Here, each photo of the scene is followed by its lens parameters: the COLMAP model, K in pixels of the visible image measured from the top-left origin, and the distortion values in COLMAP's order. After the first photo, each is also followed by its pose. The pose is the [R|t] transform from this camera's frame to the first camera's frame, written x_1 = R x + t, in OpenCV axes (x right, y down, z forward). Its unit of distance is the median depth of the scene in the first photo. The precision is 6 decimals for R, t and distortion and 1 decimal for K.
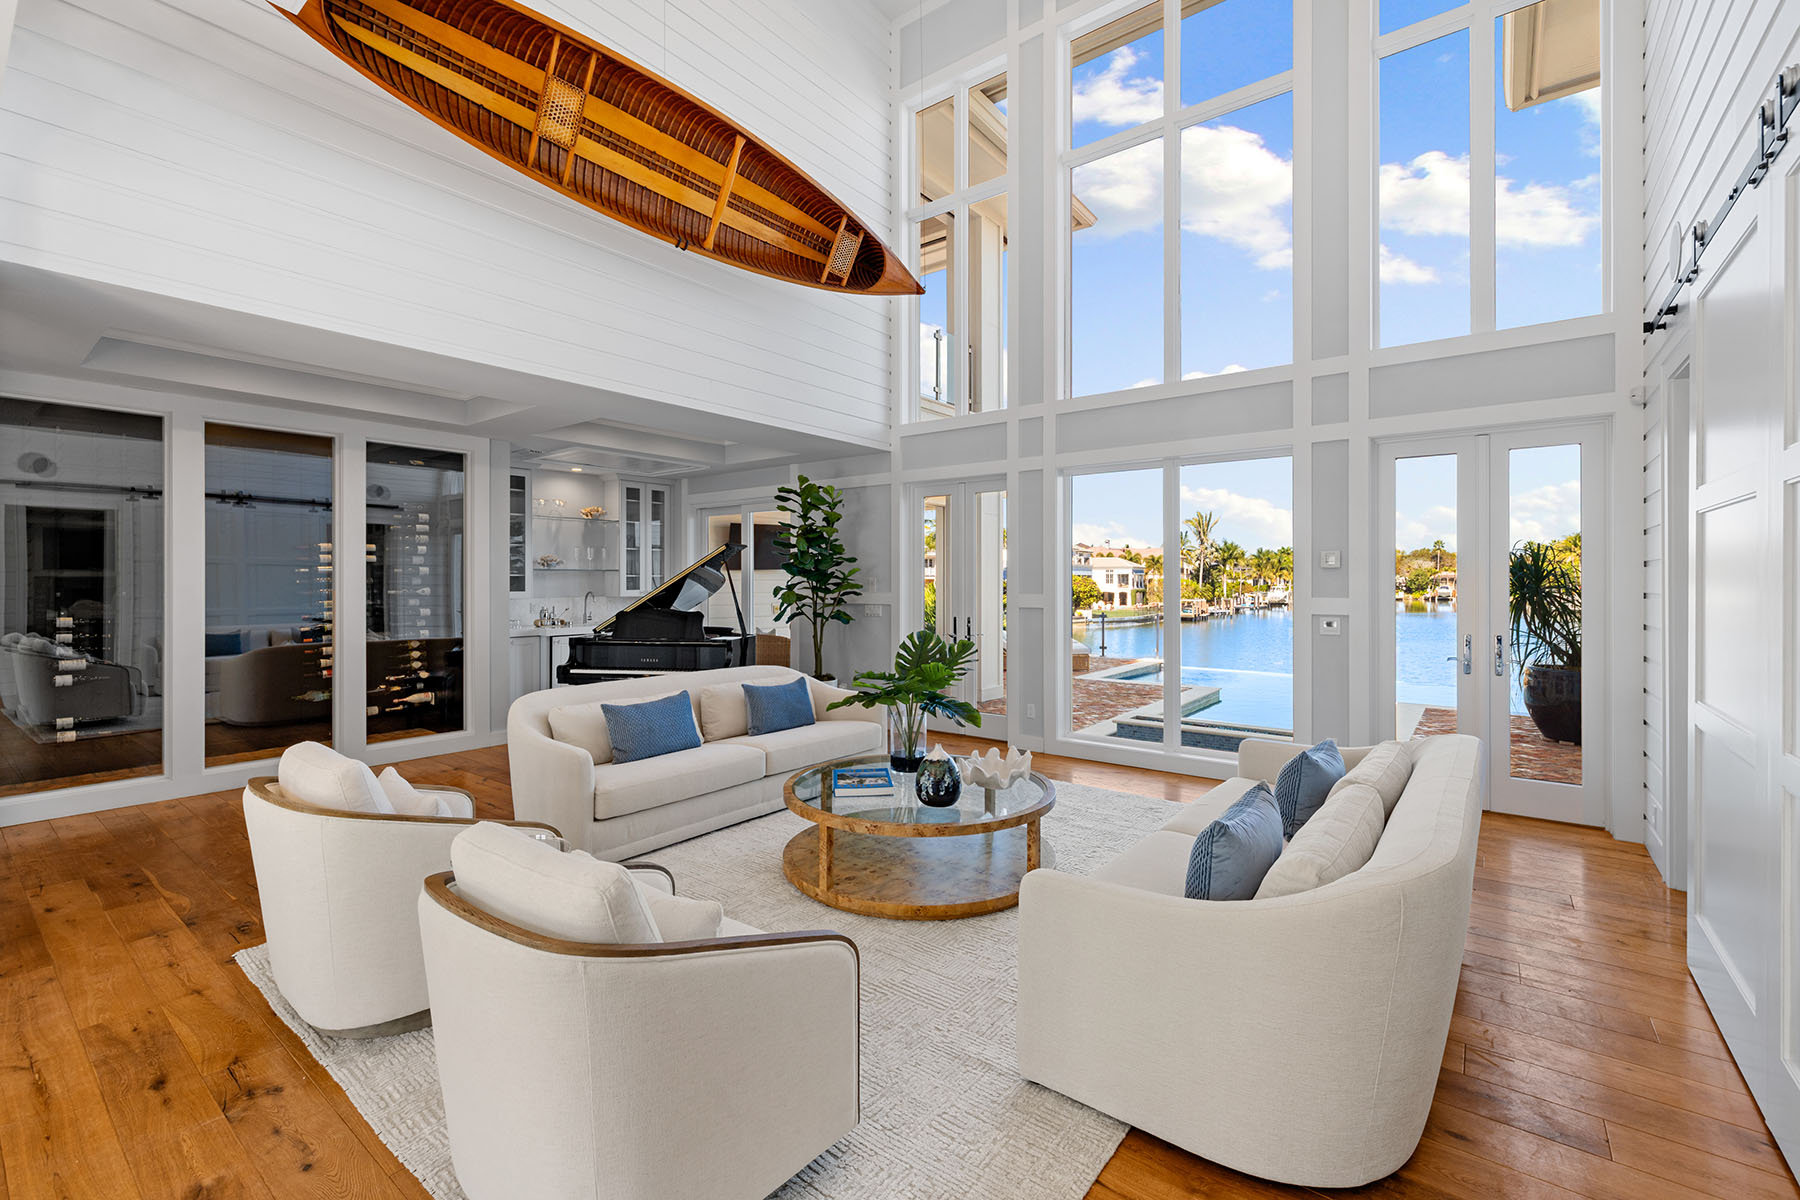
lens RADIAL K [[763.5, 0, 896.8], [0, 763.5, 581.6], [0, 0, 1]] dist [0.000501, 0.000196]
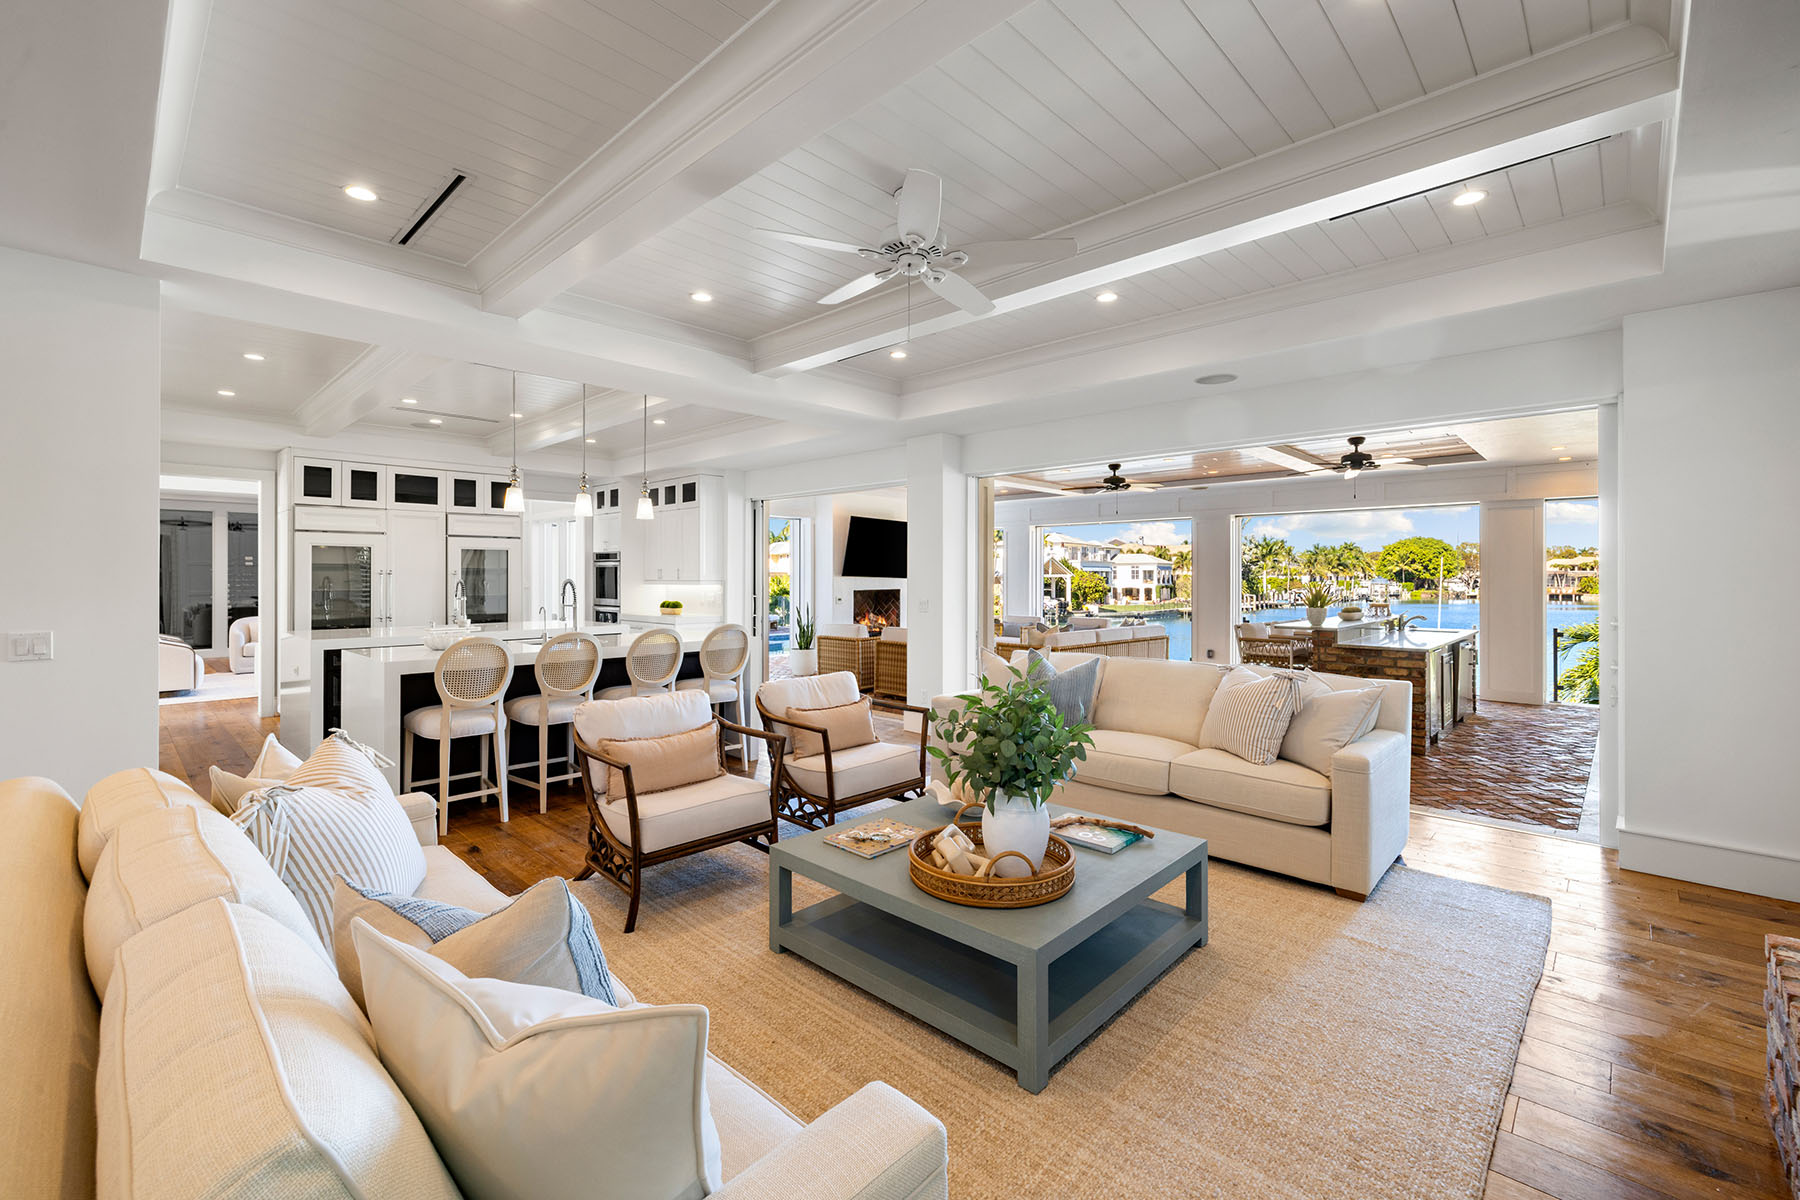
lens RADIAL K [[763.5, 0, 908.7], [0, 763.5, 574.8], [0, 0, 1]] dist [0.000501, 0.000196]
pose [[0.995091, 0.001041, -0.098962, 0.133066], [-0.001390, 0.999993, -0.003461, 0.000773], [0.098958, 0.003582, 0.995085, -0.075661]]
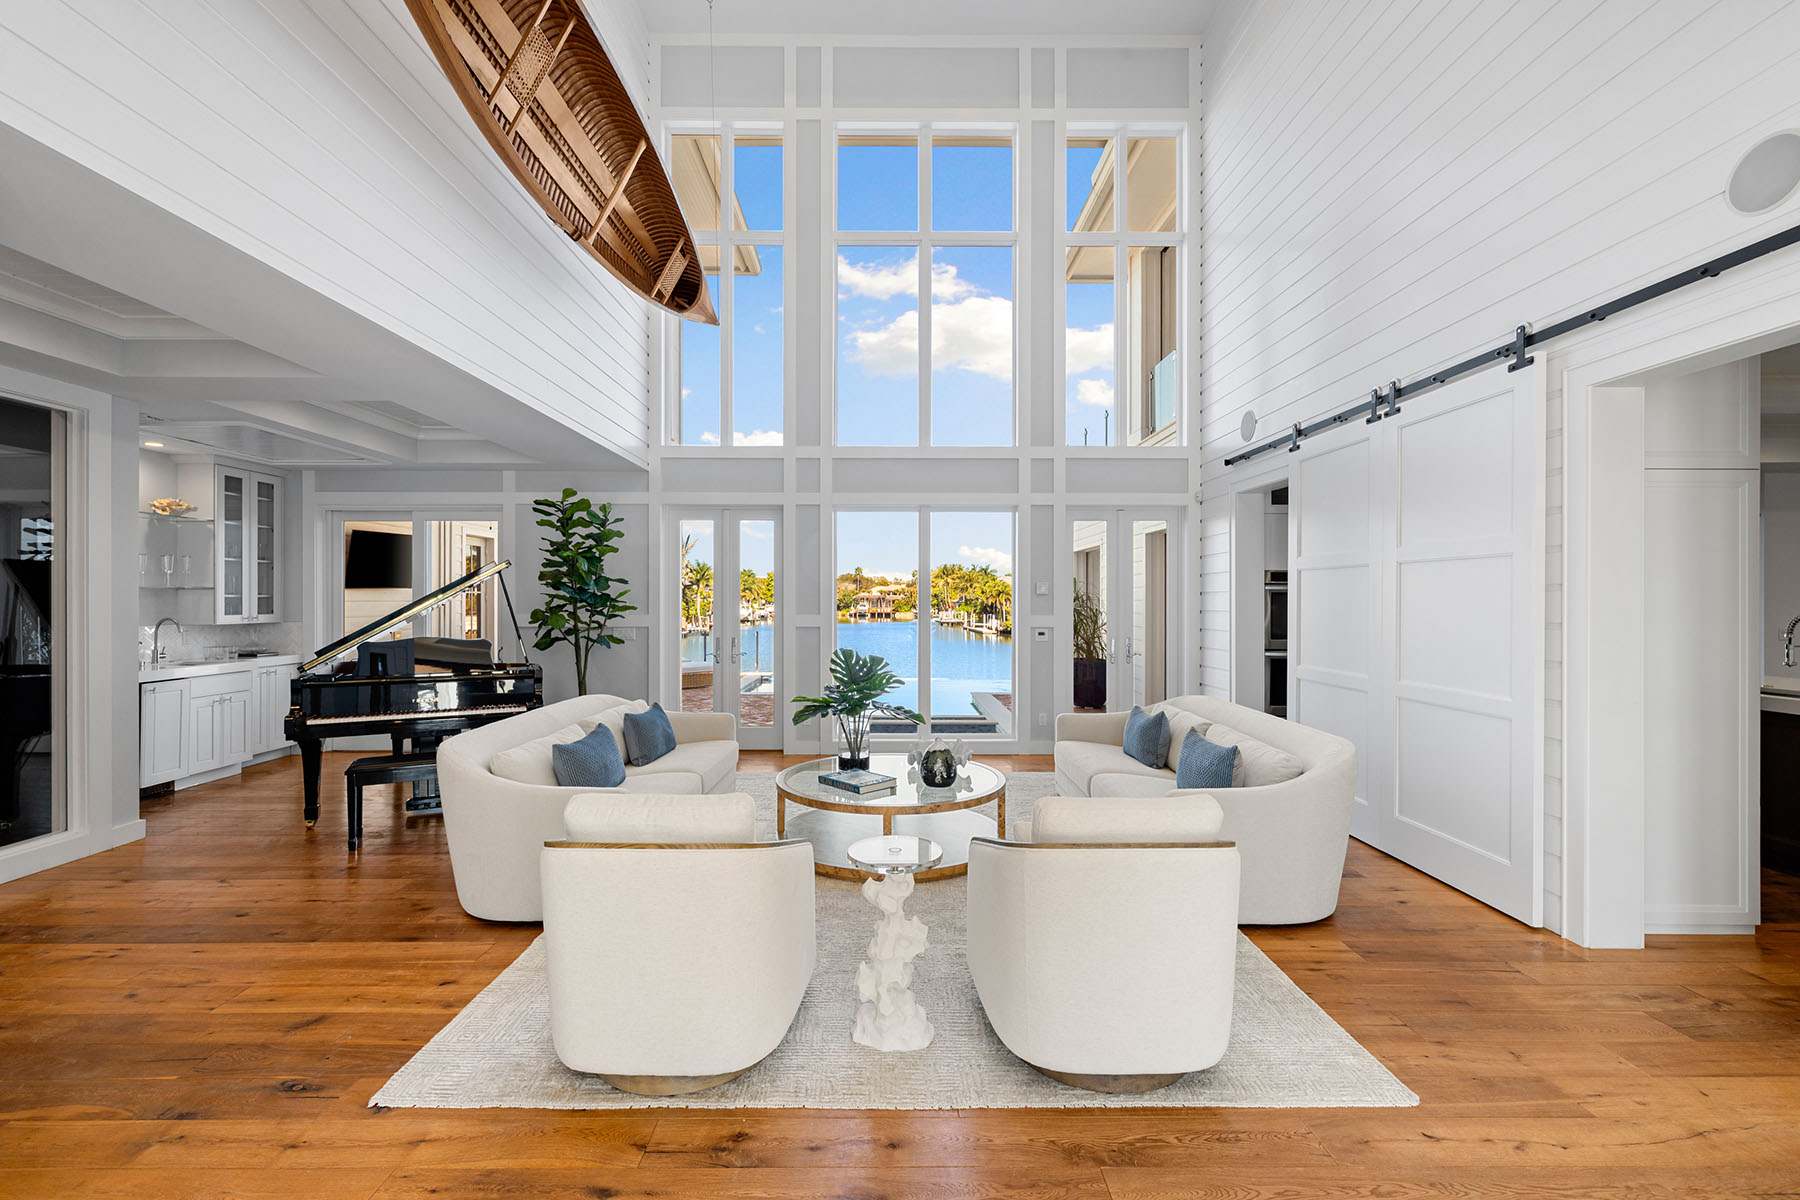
lens RADIAL K [[763.5, 0, 889.9], [0, 763.5, 603.4], [0, 0, 1]] dist [0.000501, 0.000196]
pose [[0.787633, -0.002217, 0.616141, -0.027623], [0.000097, 0.999994, 0.003475, -0.000274], [-0.616145, -0.002678, 0.787628, 0.002704]]
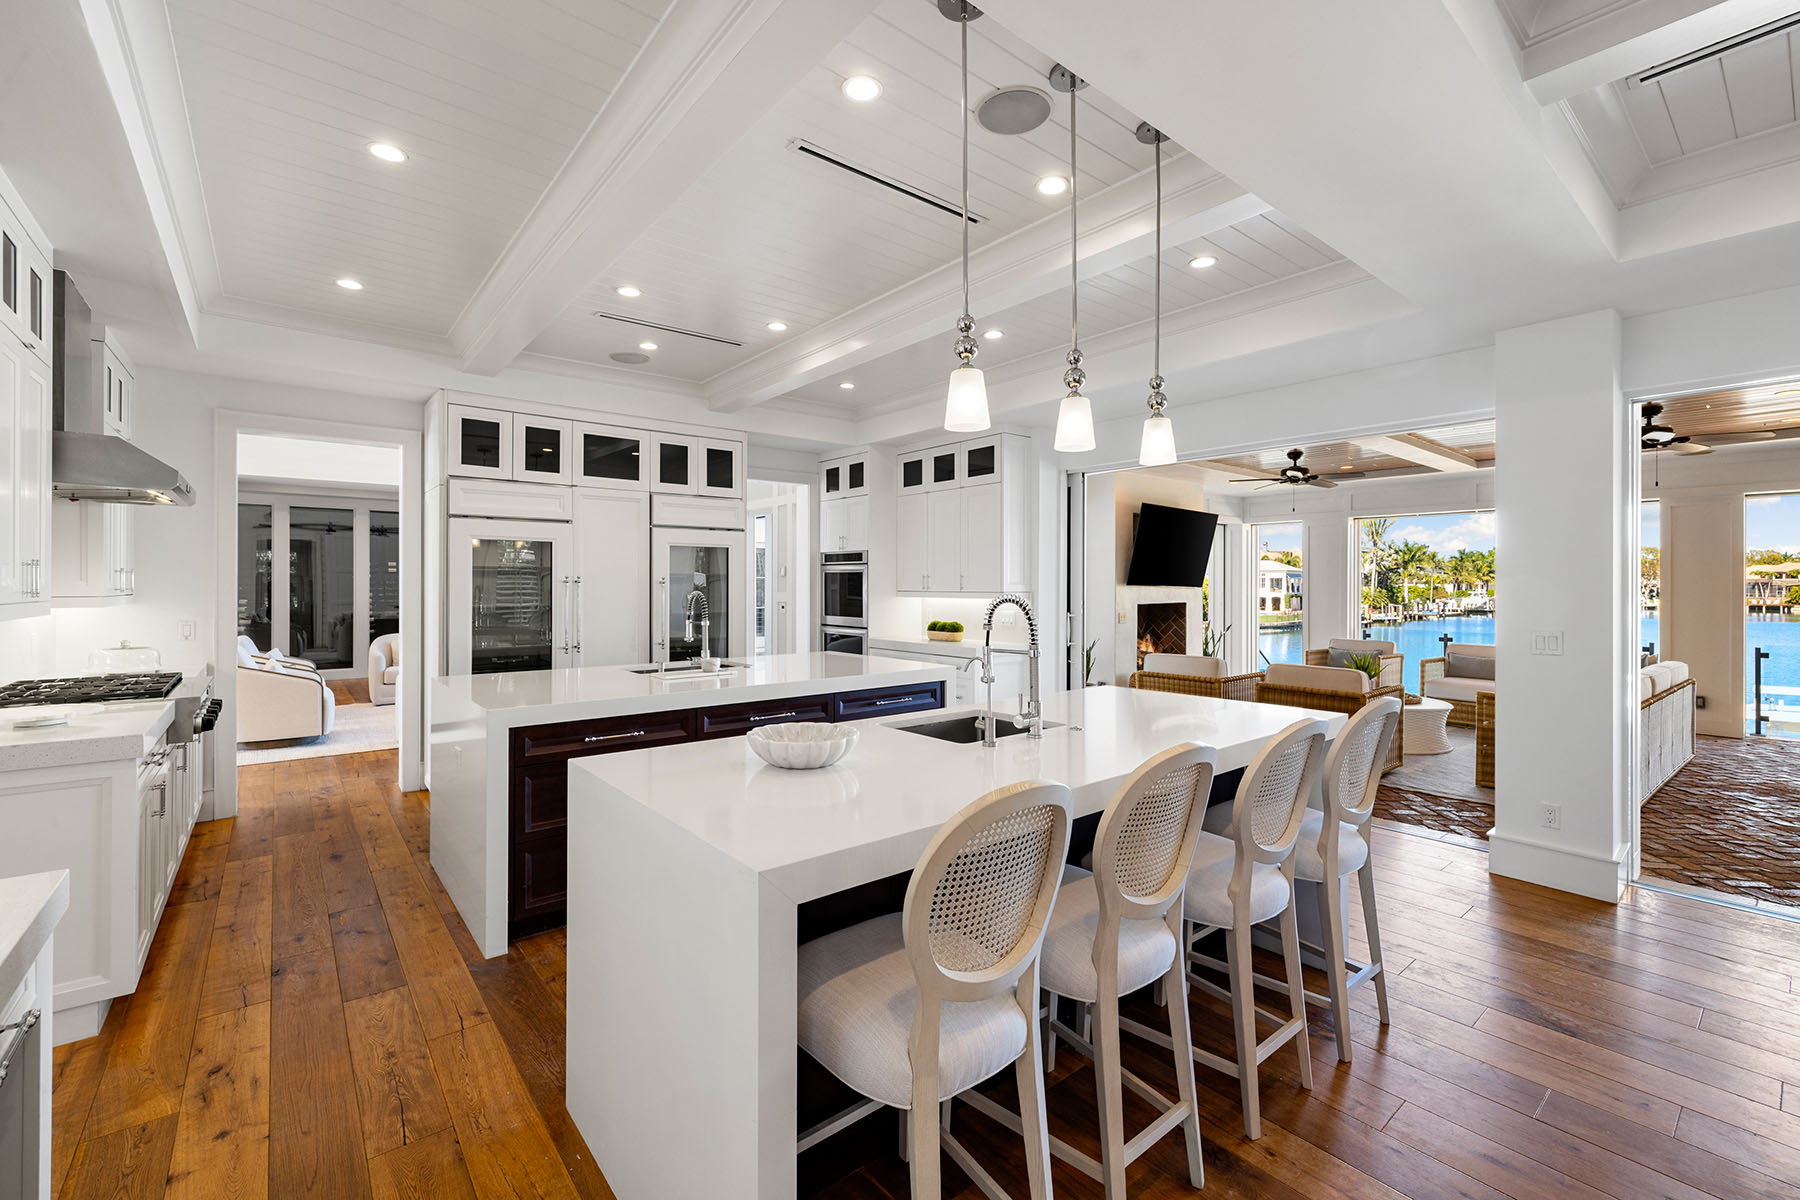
lens RADIAL K [[763.5, 0, 905.6], [0, 763.5, 580.7], [0, 0, 1]] dist [0.000501, 0.000196]
pose [[0.975486, 0.000540, -0.220059, 0.095714], [-0.001975, 0.999978, -0.006301, 0.000623], [0.220051, 0.006581, 0.975466, -0.039291]]
